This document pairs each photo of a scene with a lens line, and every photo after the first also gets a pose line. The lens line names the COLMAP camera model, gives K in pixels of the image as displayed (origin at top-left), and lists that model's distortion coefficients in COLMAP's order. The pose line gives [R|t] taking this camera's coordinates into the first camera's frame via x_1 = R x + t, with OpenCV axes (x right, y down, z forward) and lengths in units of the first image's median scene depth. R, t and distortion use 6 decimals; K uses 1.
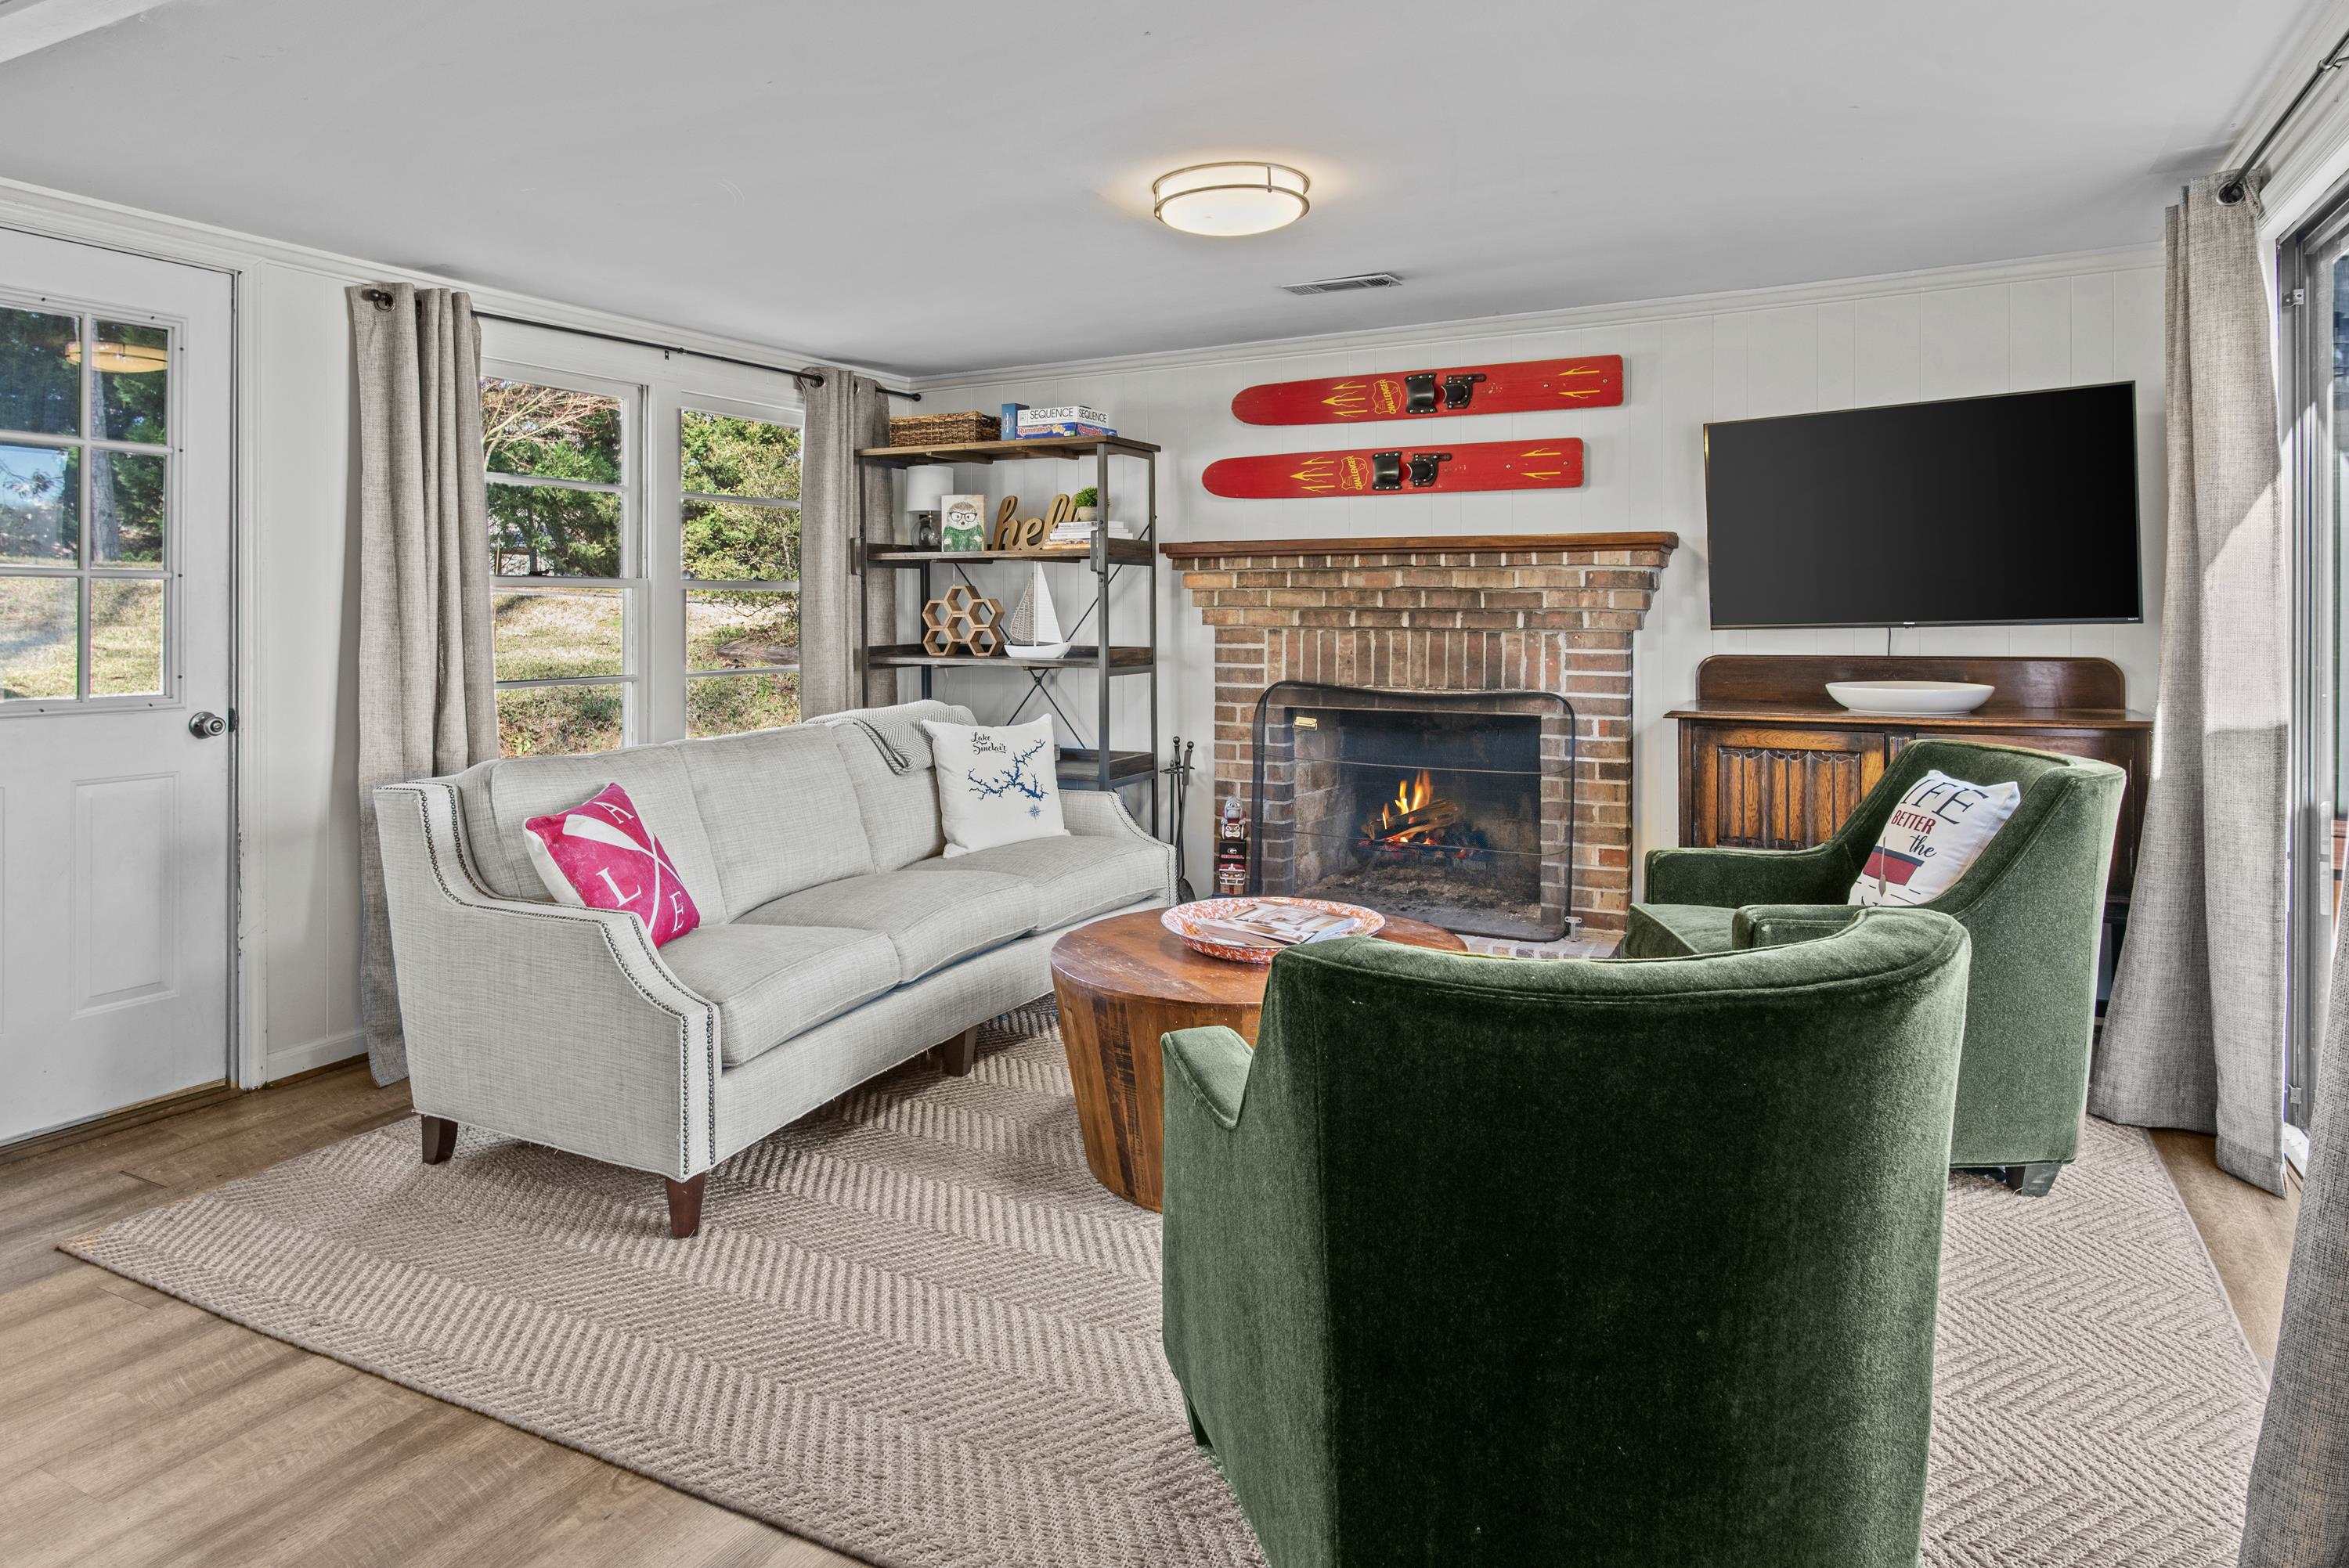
lens RADIAL K [[1389.5, 0, 1198.4], [0, 1389.5, 614.4], [0, 0, 1]] dist [-0.011648, 0.004428]
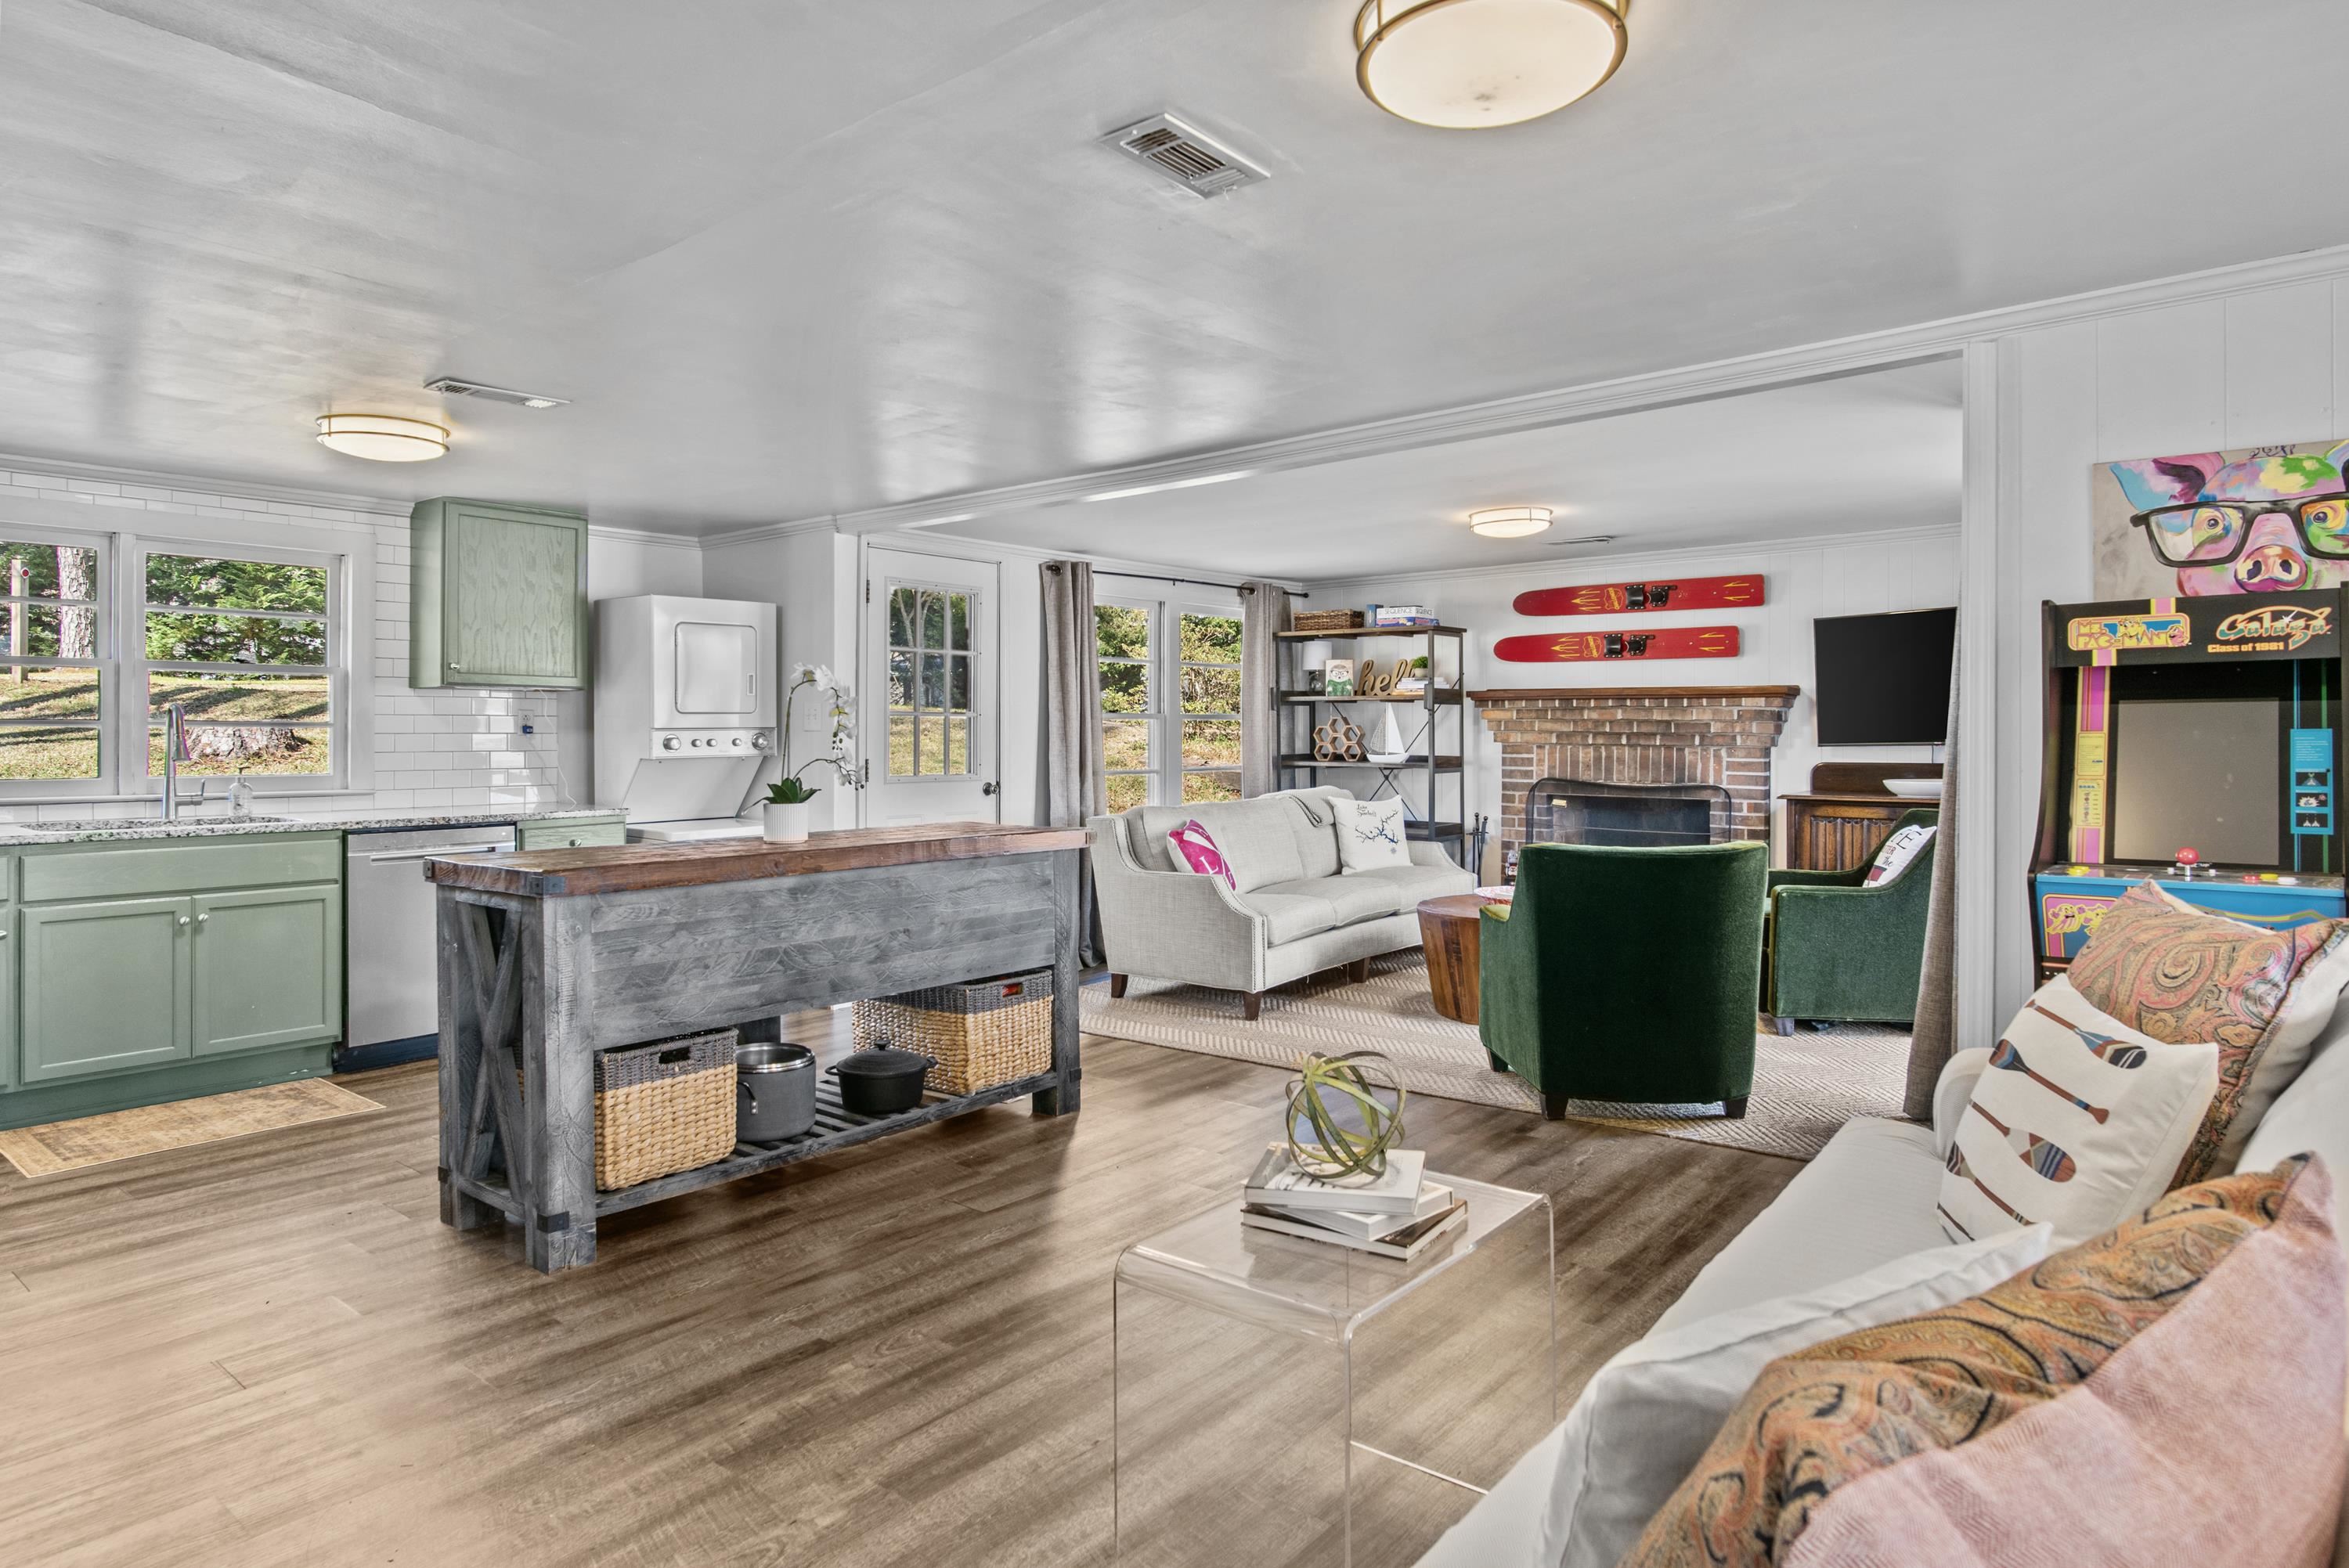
lens RADIAL K [[1389.5, 0, 1176.1], [0, 1389.5, 719.8], [0, 0, 1]] dist [-0.011648, 0.004428]
pose [[0.976294, 0.001698, -0.216443, -0.008651], [-0.003832, 0.999948, -0.009439, -0.001770], [0.216415, 0.010045, 0.976250, -0.677938]]
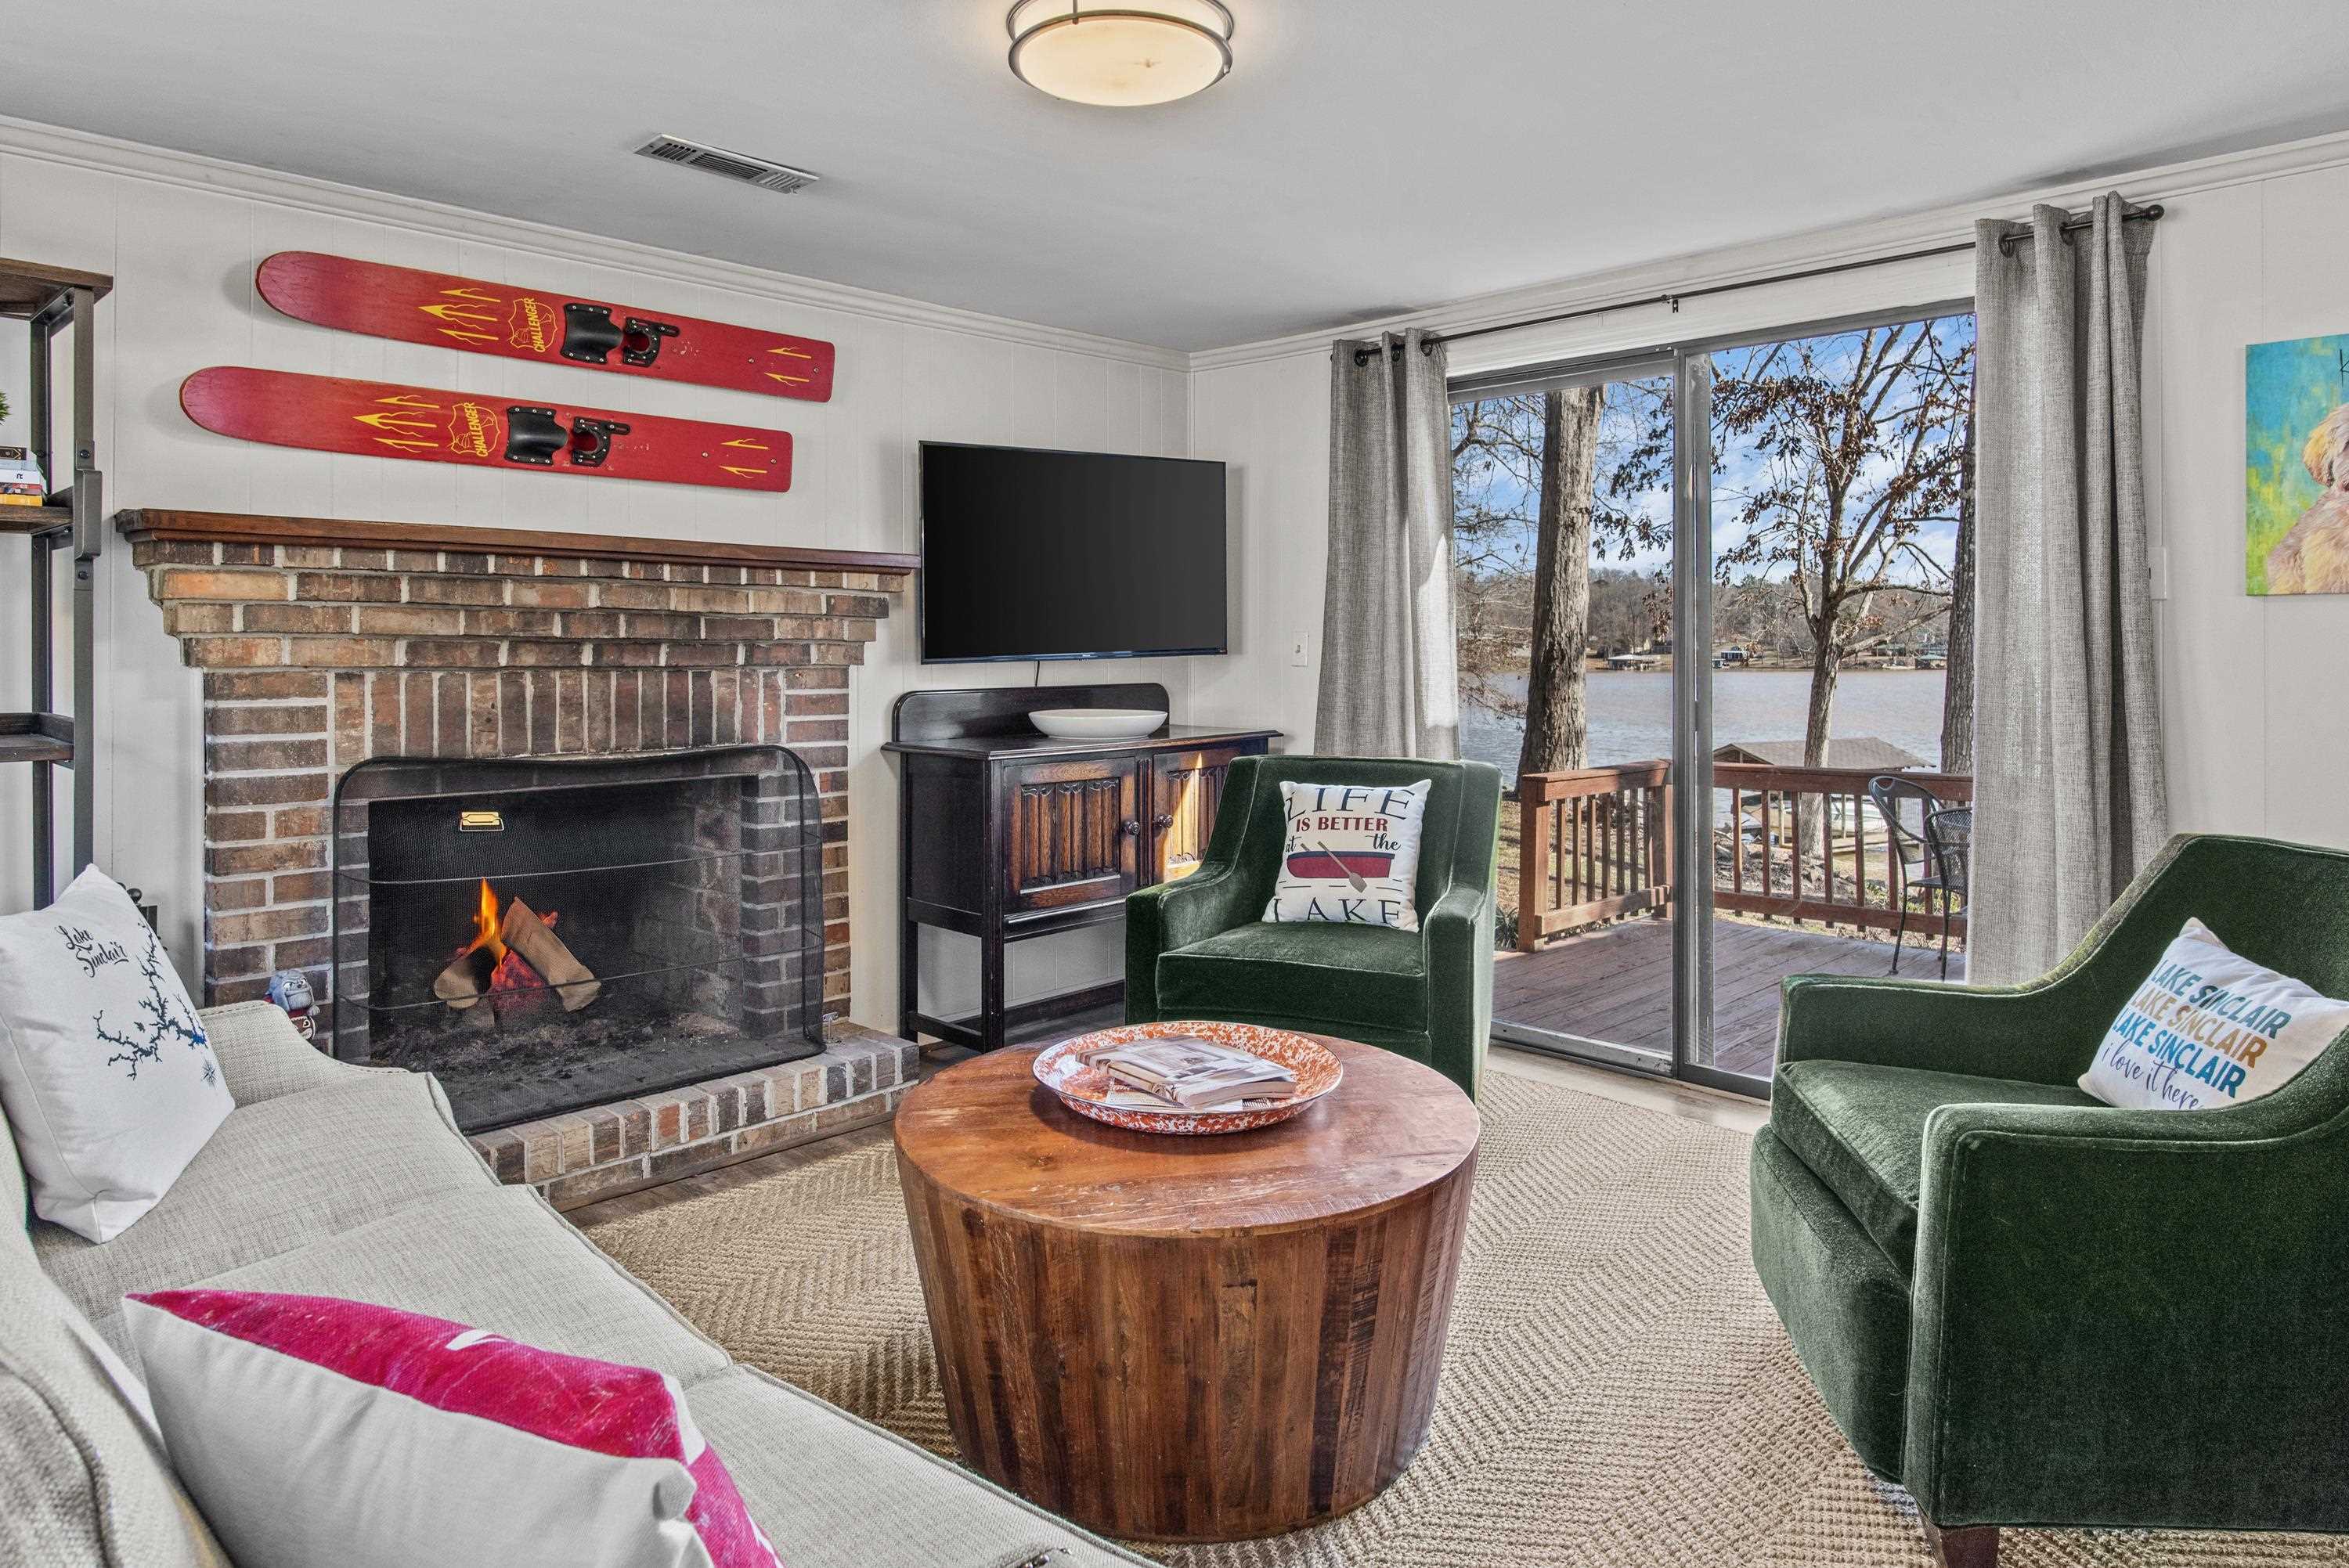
lens RADIAL K [[1389.5, 0, 1181.7], [0, 1389.5, 638.4], [0, 0, 1]] dist [-0.011648, 0.004428]
pose [[0.305938, 0.007074, 0.952025, -0.423962], [0.000921, 0.999970, -0.007727, 0.001258], [-0.952051, 0.003241, 0.305922, 0.512080]]
